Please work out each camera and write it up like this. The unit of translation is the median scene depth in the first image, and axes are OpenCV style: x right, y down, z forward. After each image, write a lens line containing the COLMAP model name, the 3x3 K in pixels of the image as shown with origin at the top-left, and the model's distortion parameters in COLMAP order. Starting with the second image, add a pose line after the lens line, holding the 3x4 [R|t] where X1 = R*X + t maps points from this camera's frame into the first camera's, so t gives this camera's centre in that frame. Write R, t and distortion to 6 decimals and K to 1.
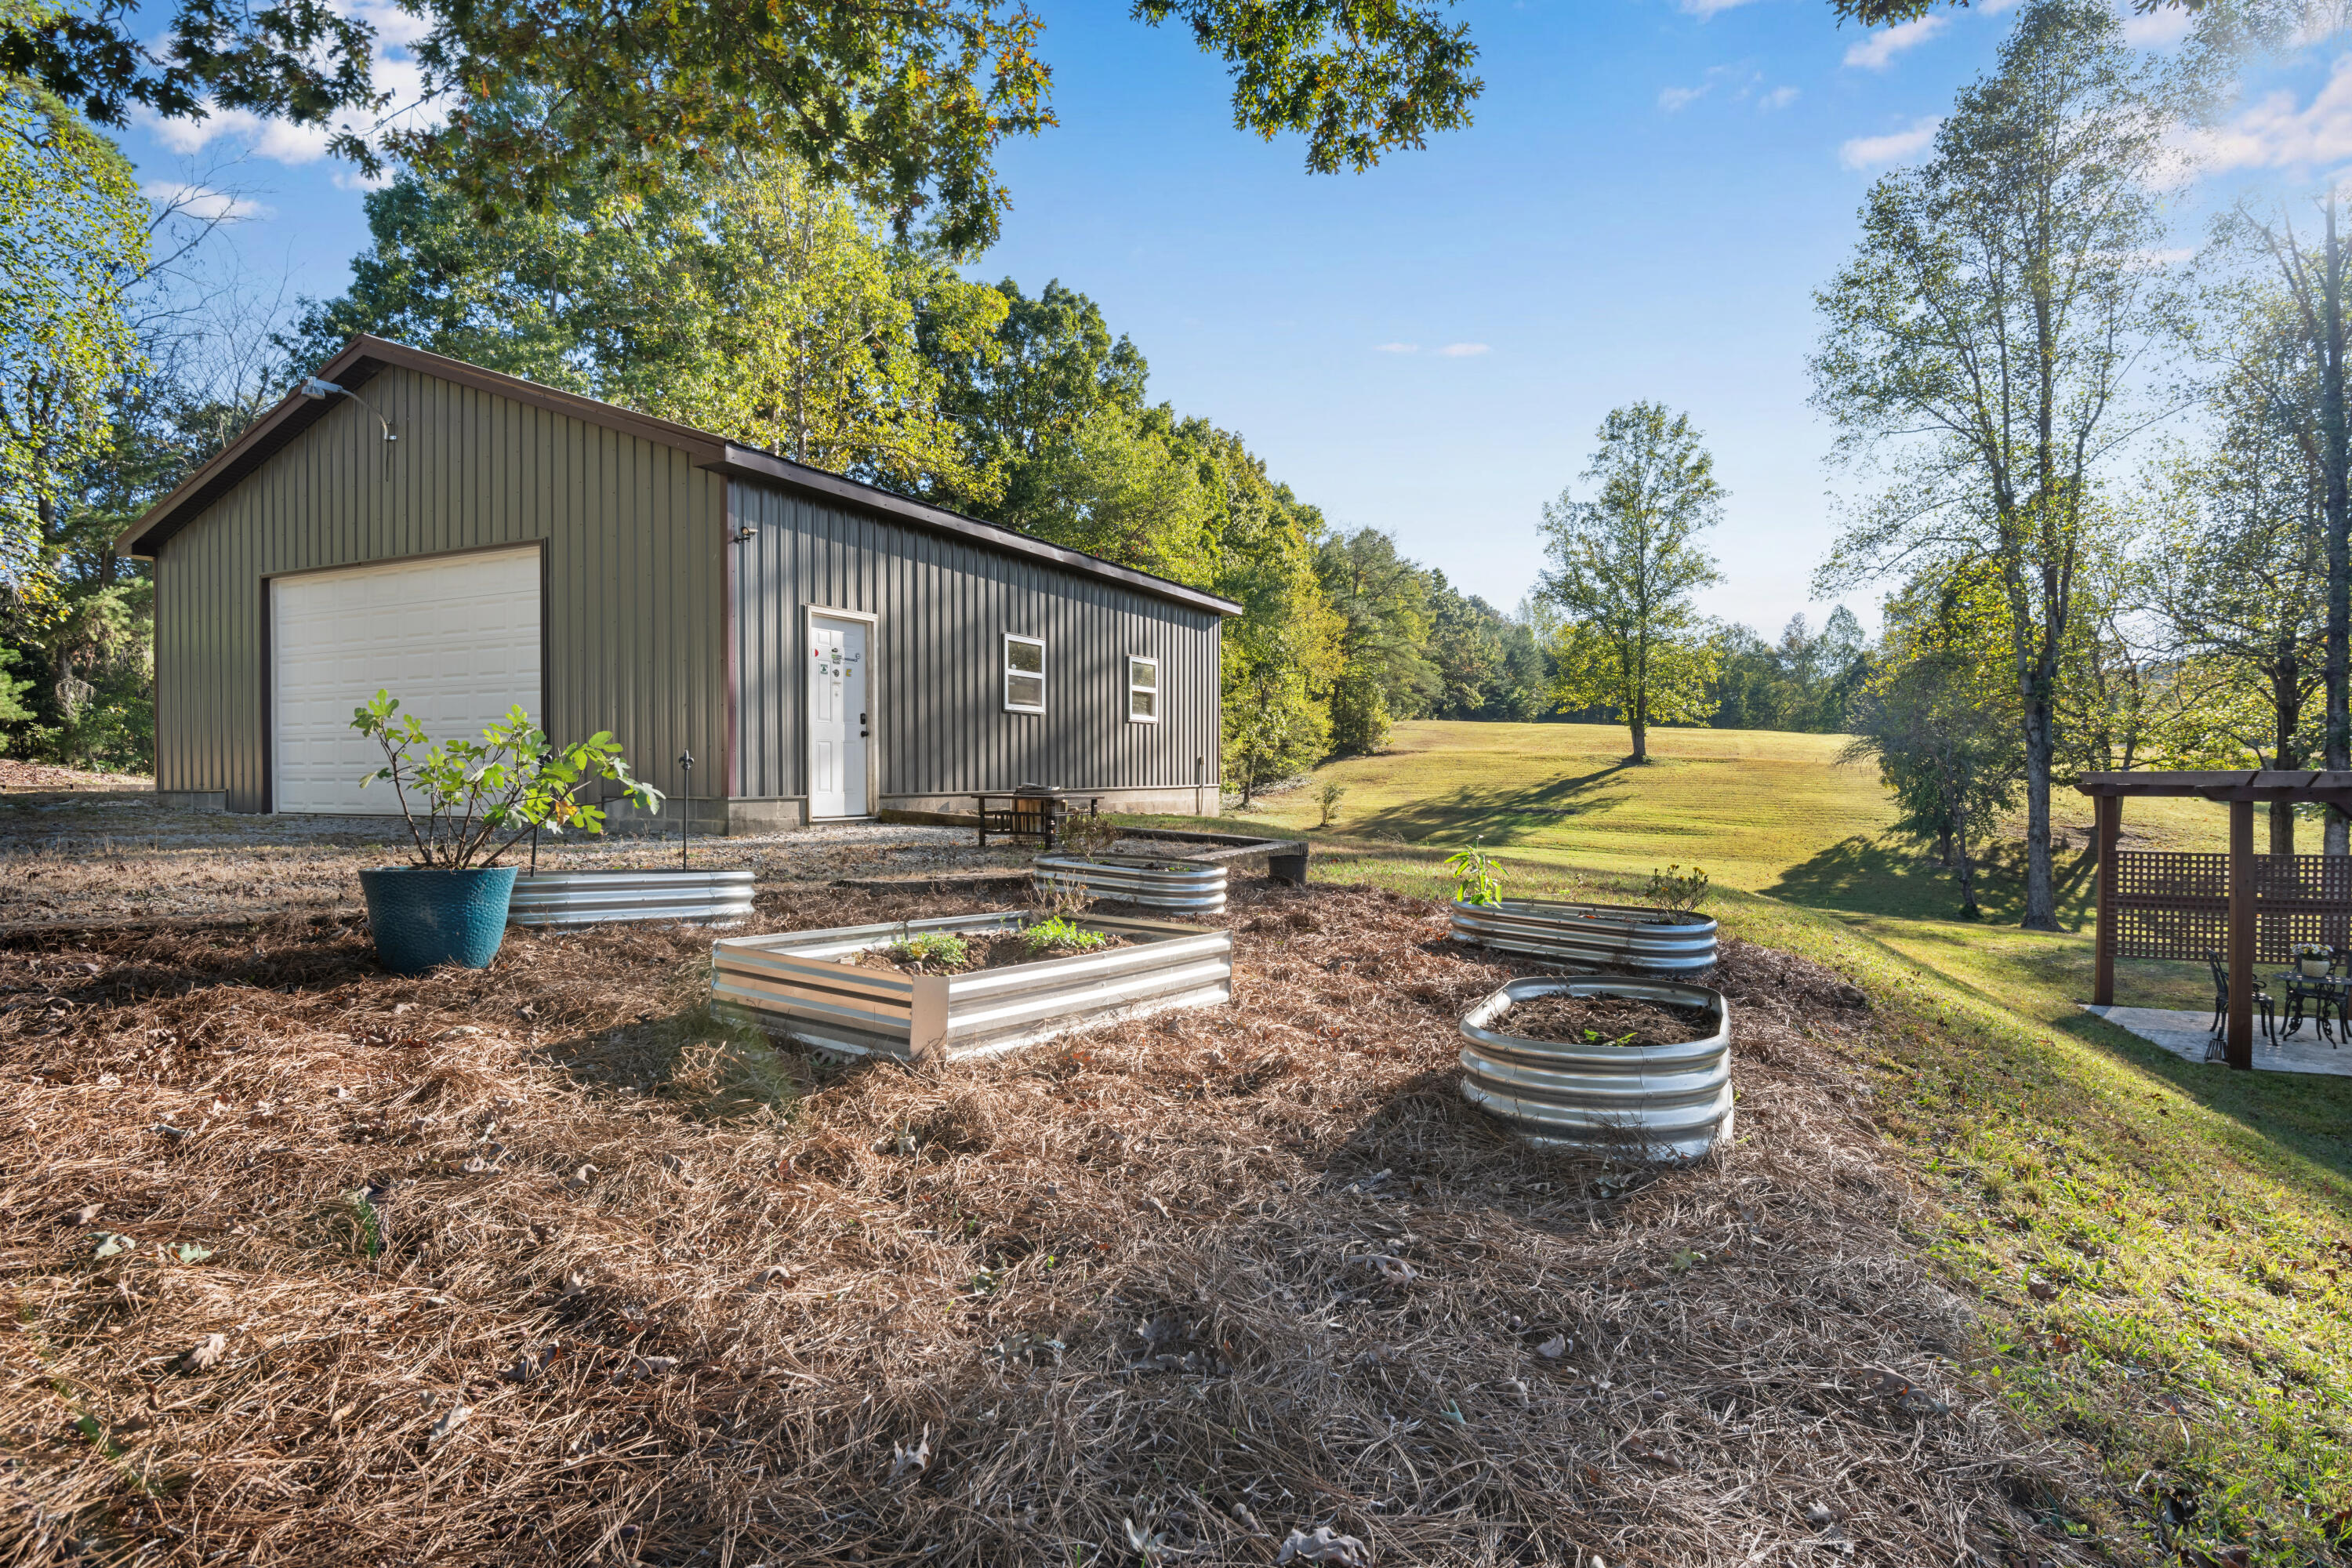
lens RADIAL K [[1249.1, 0, 1275.0], [0, 1249.1, 783.6], [0, 0, 1]] dist [-0.013621, -0.001808]
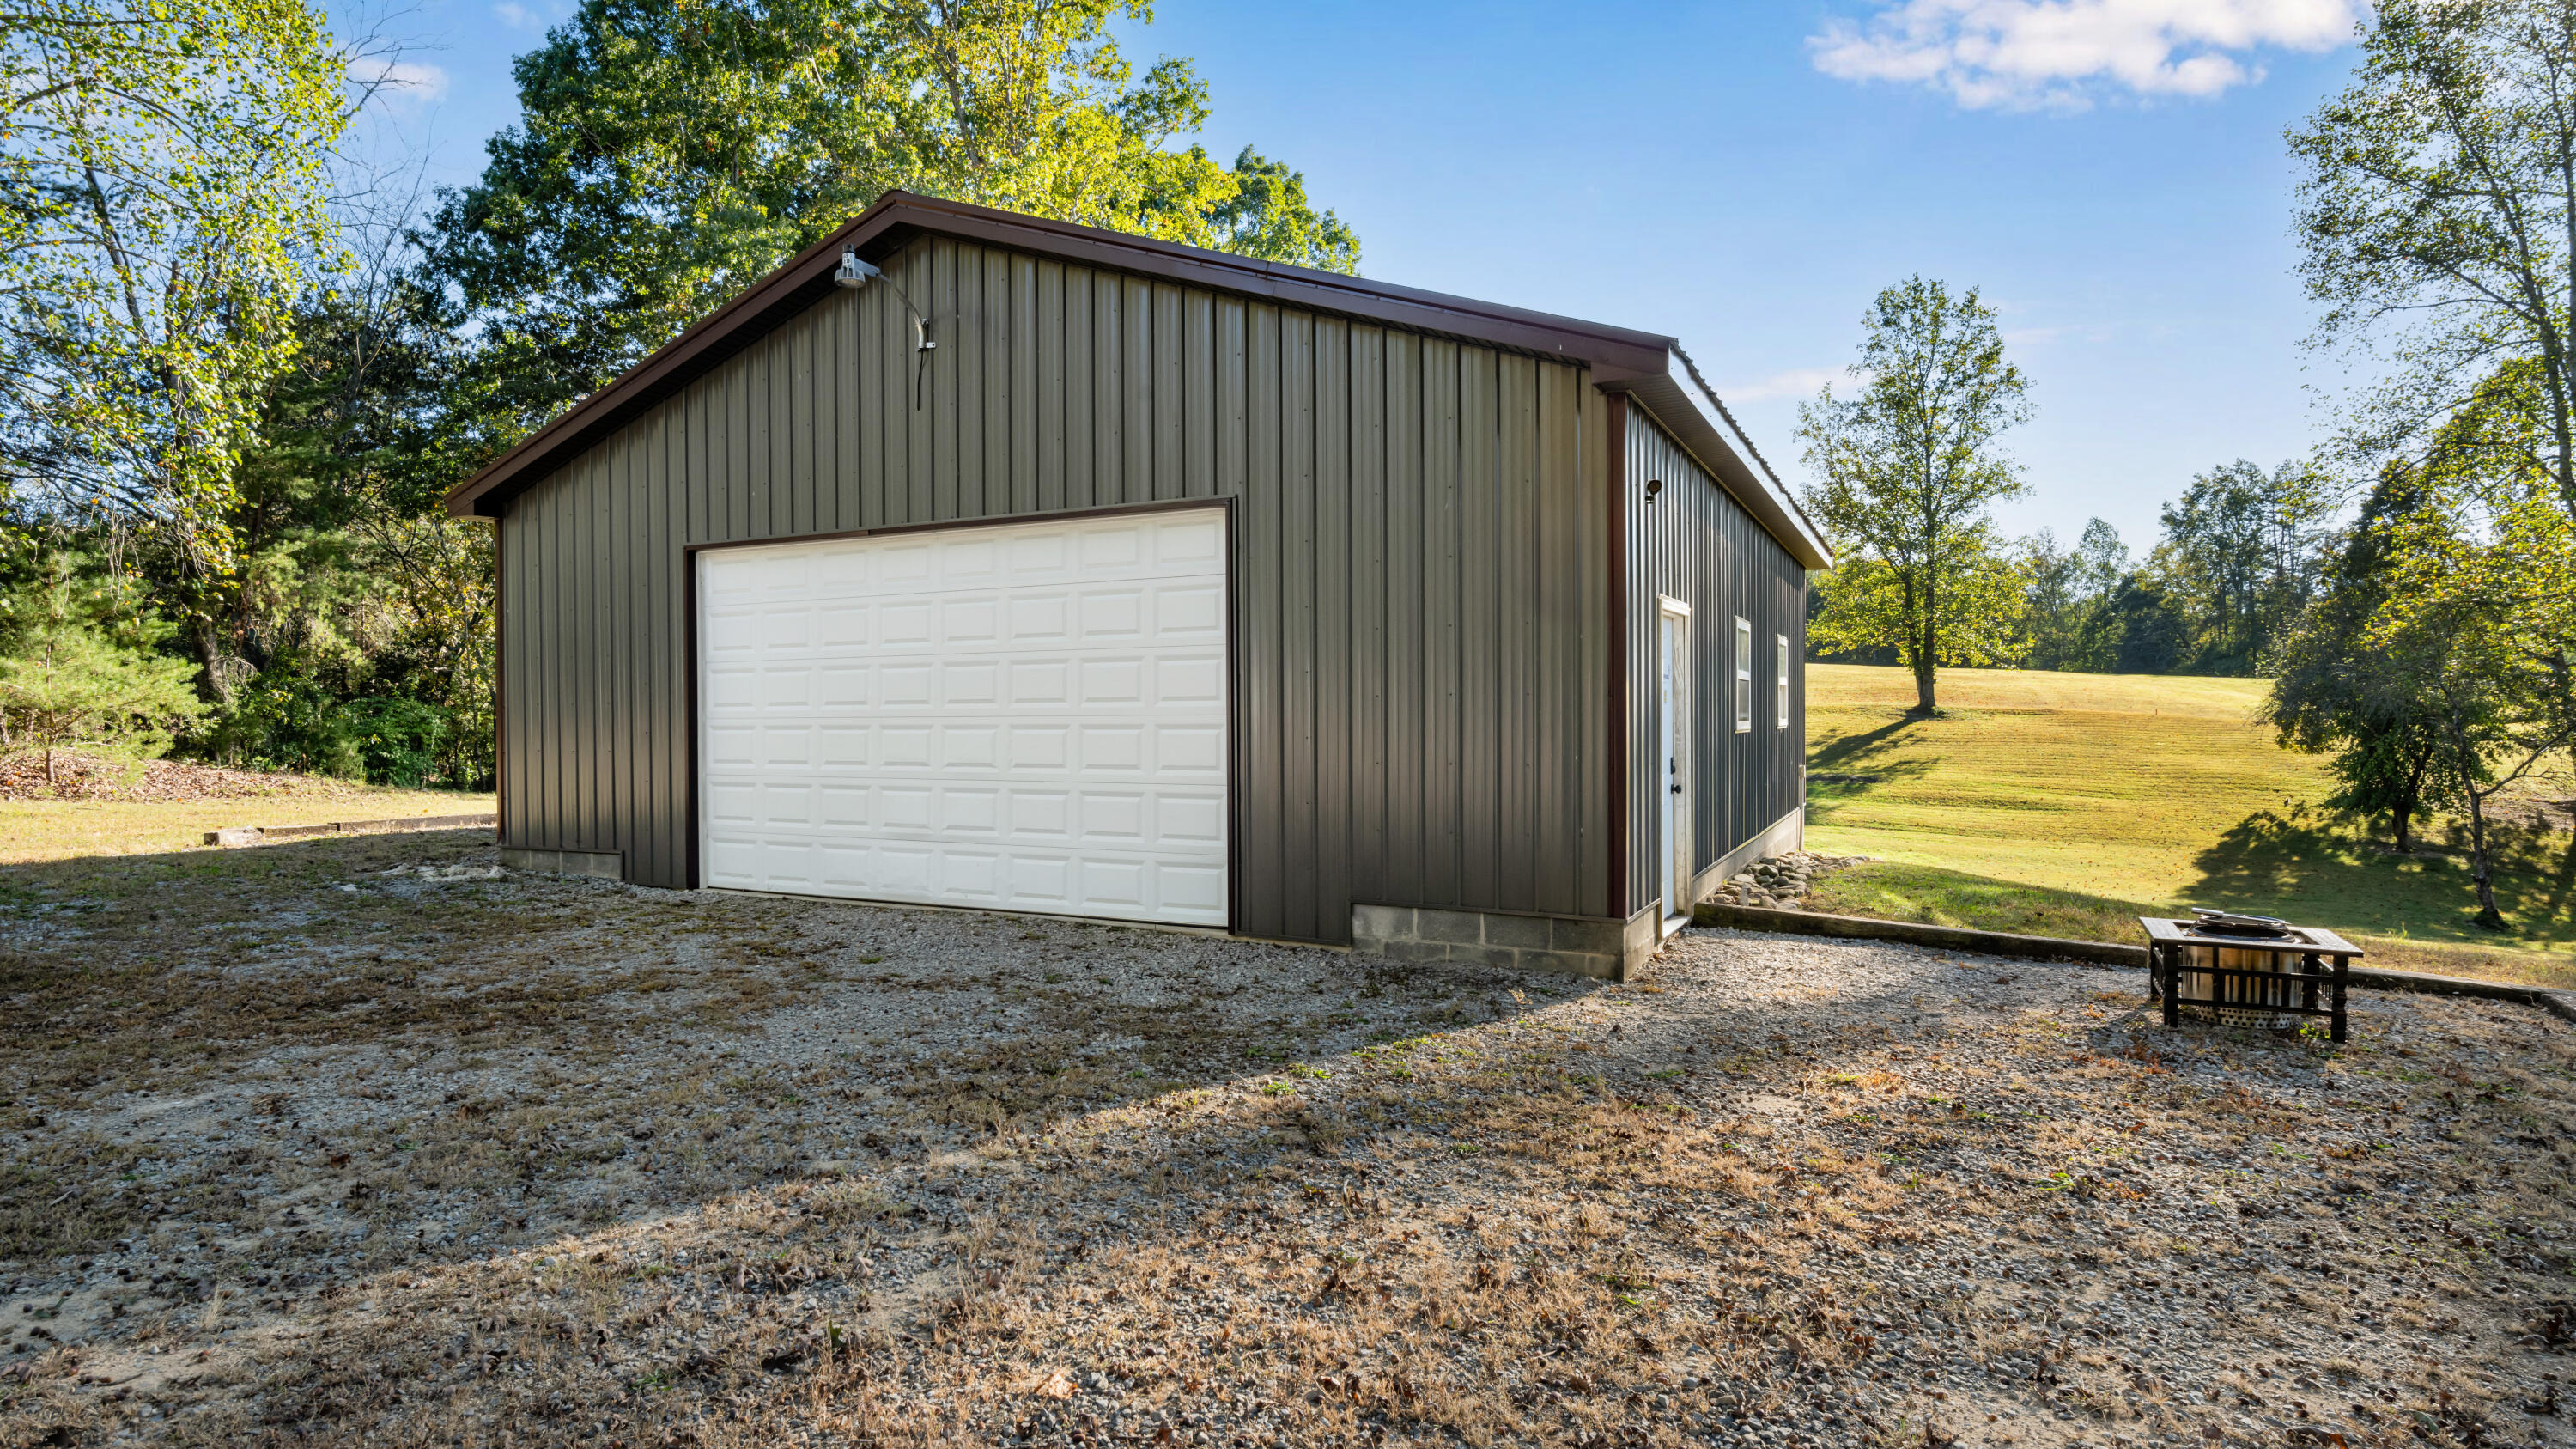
lens RADIAL K [[1417.0, 0, 1276.2], [0, 1417.0, 725.0], [0, 0, 1]] dist [-0.024101, 0.001479]
pose [[0.998248, -0.005940, -0.058866, -0.091102], [0.005932, 0.999982, -0.000308, -0.013593], [0.058866, -0.000042, 0.998266, 0.047364]]
